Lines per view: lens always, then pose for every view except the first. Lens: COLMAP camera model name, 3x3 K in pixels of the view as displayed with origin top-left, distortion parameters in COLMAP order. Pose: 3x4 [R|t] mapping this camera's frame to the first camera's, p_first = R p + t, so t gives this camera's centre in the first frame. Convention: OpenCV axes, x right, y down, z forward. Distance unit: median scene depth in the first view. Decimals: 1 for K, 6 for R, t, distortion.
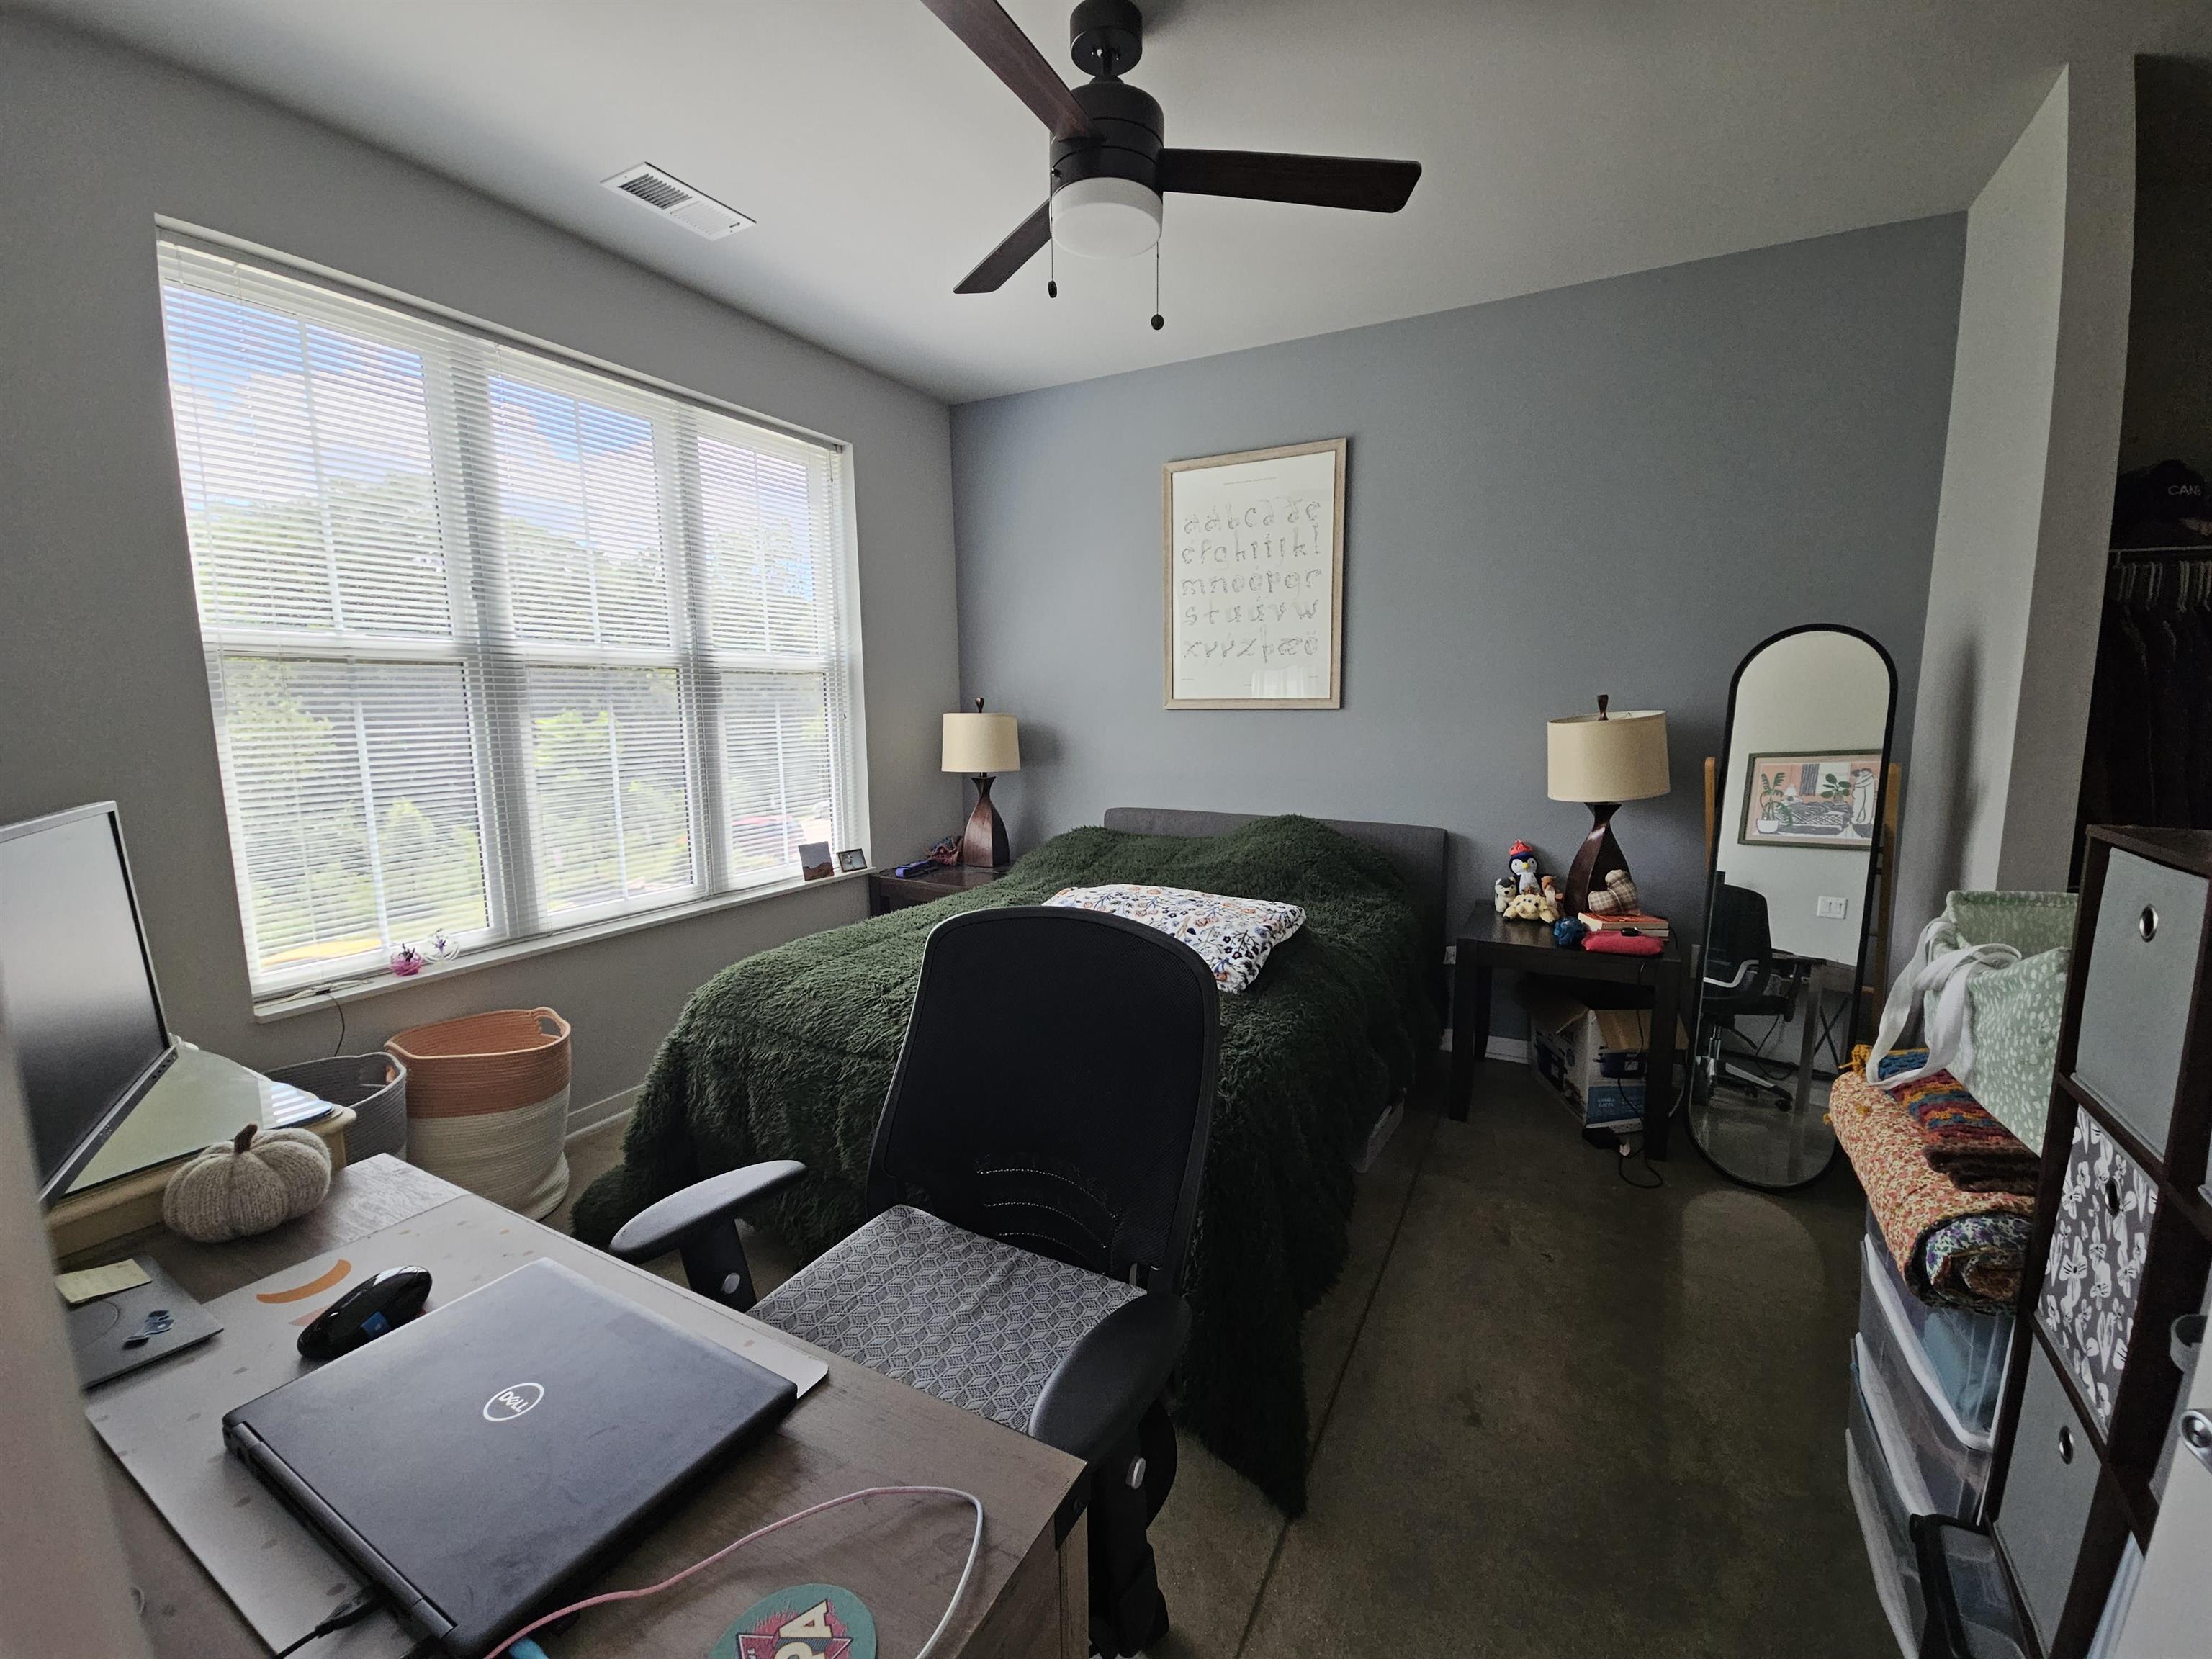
lens RADIAL K [[896.4, 0, 1104.8], [0, 896.4, 825.2], [0, 0, 1]] dist [0.001600, -0.005795]
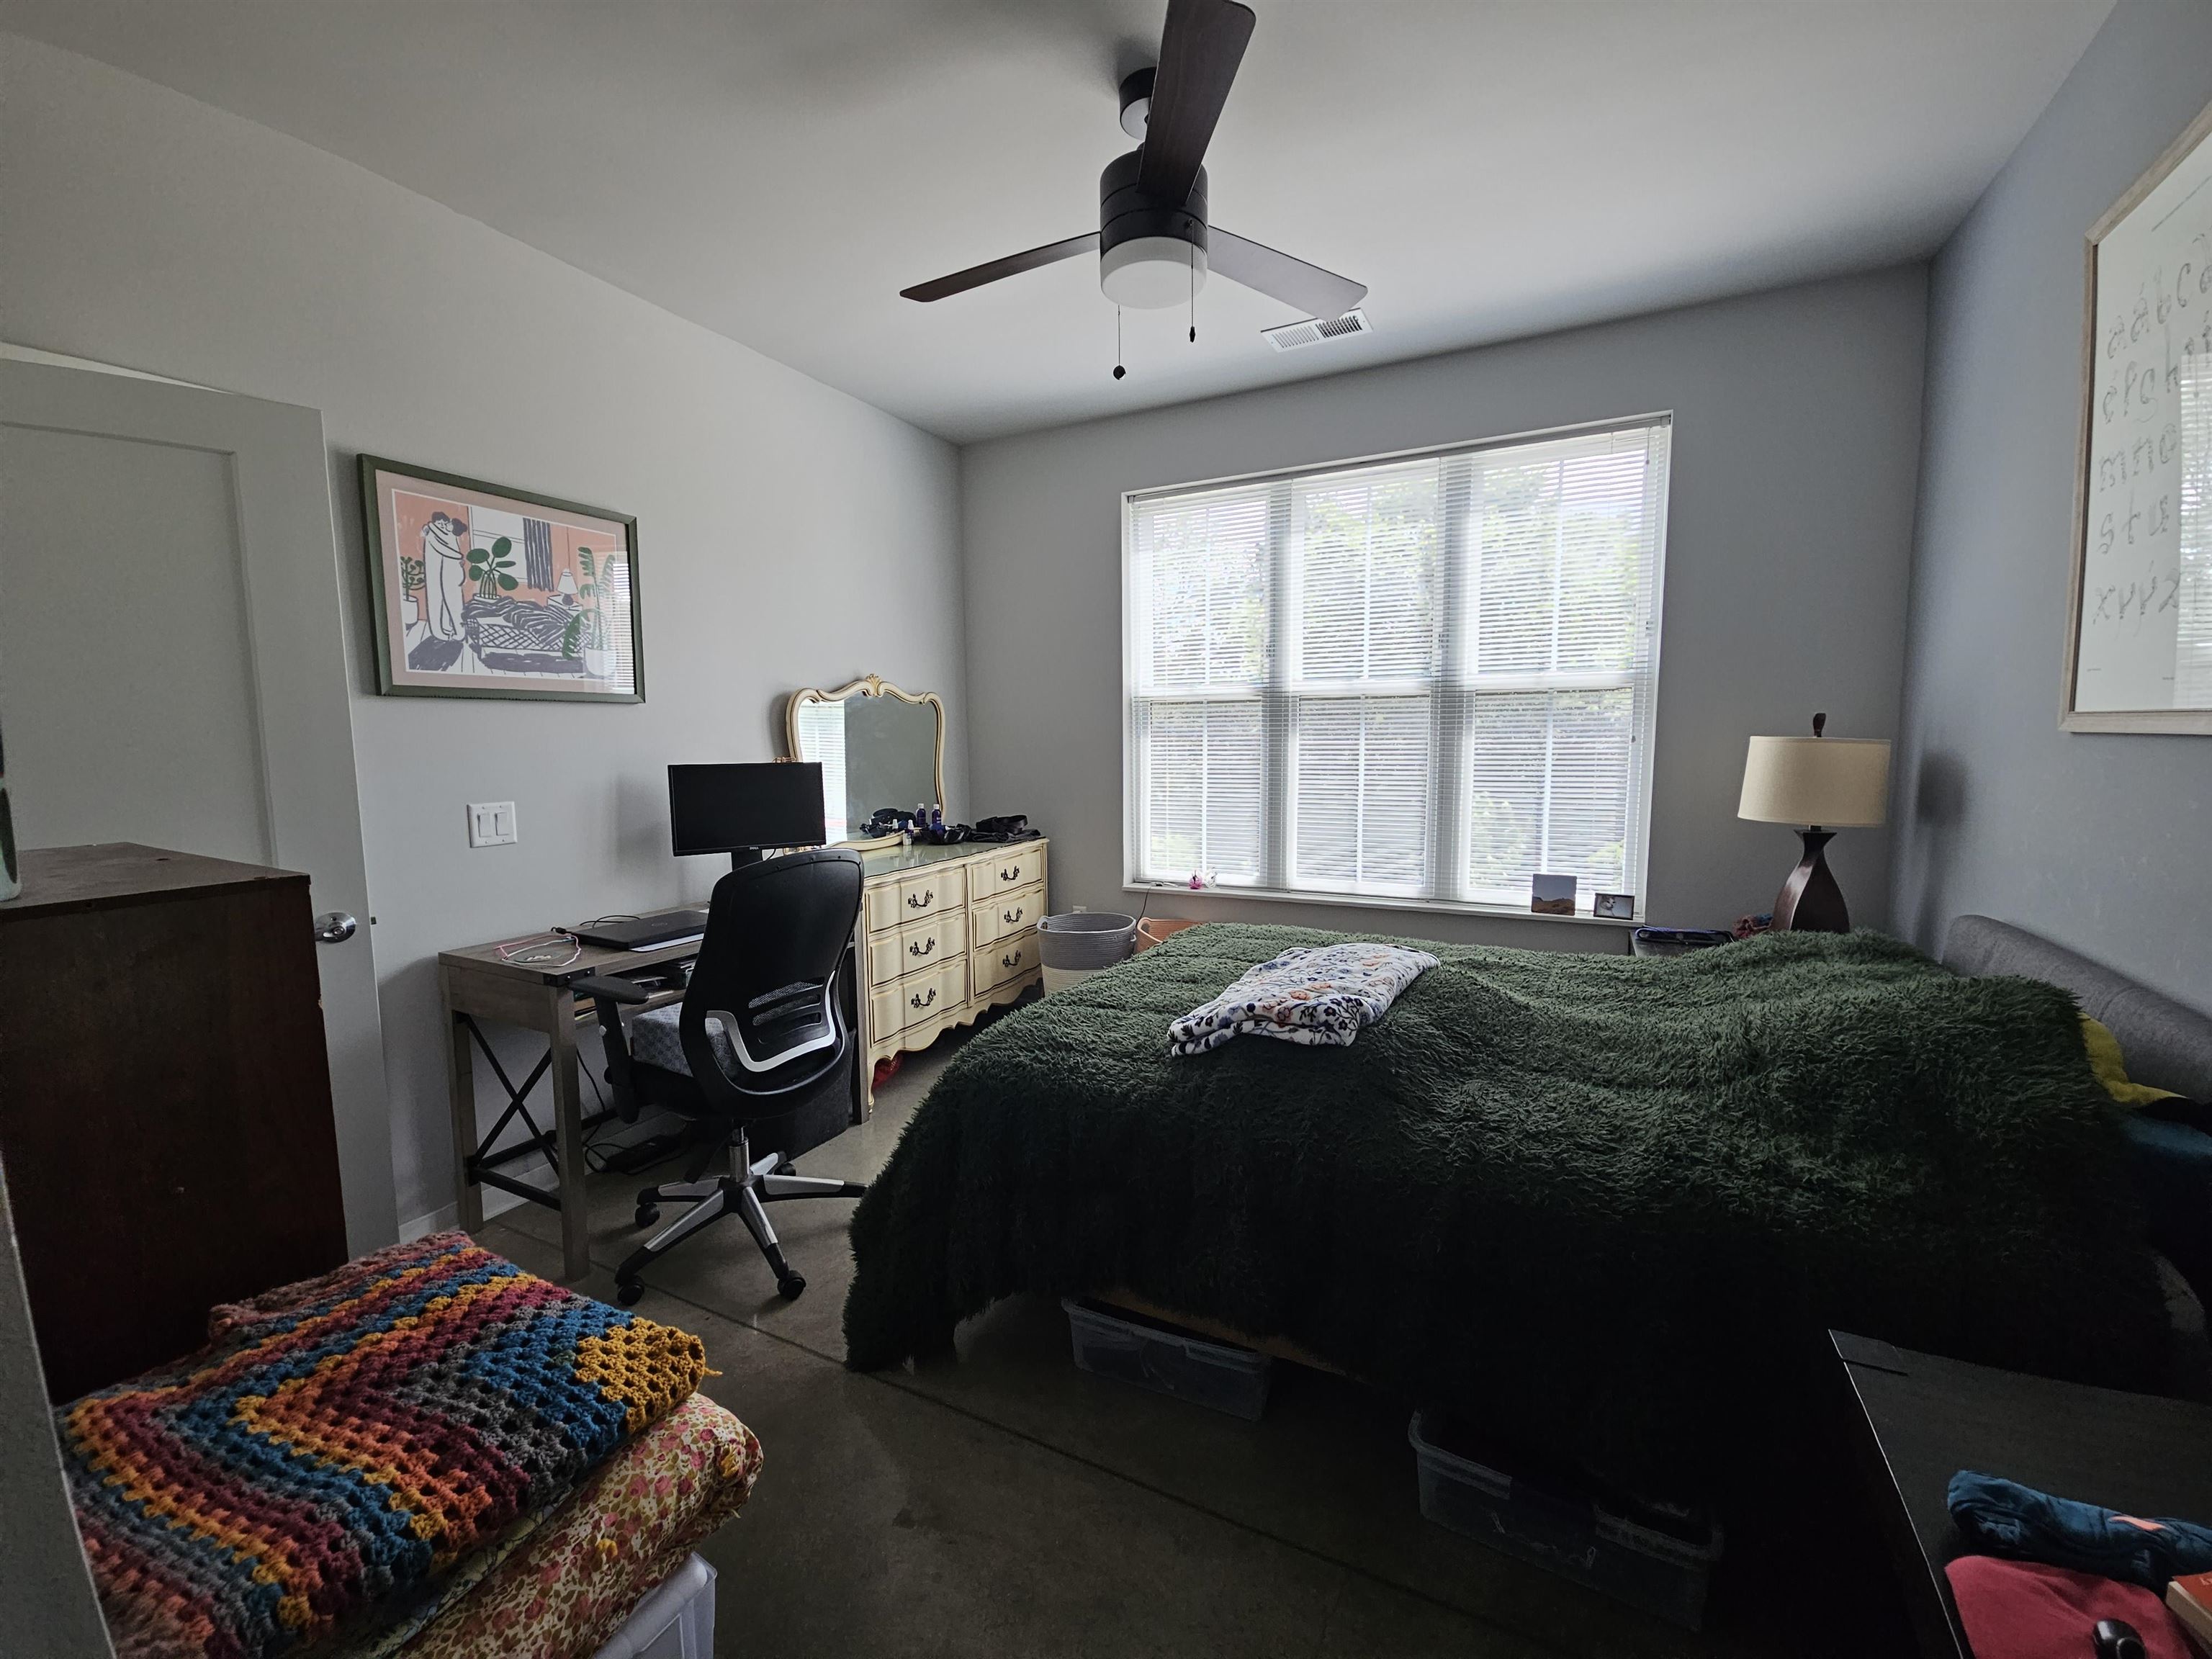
lens RADIAL K [[896.4, 0, 1104.8], [0, 896.4, 825.2], [0, 0, 1]] dist [0.001600, -0.005795]
pose [[0.020571, 0.110301, -0.993685, 0.586050], [-0.121755, 0.986775, 0.107013, -0.074165], [0.992347, 0.118784, 0.033728, 0.511502]]
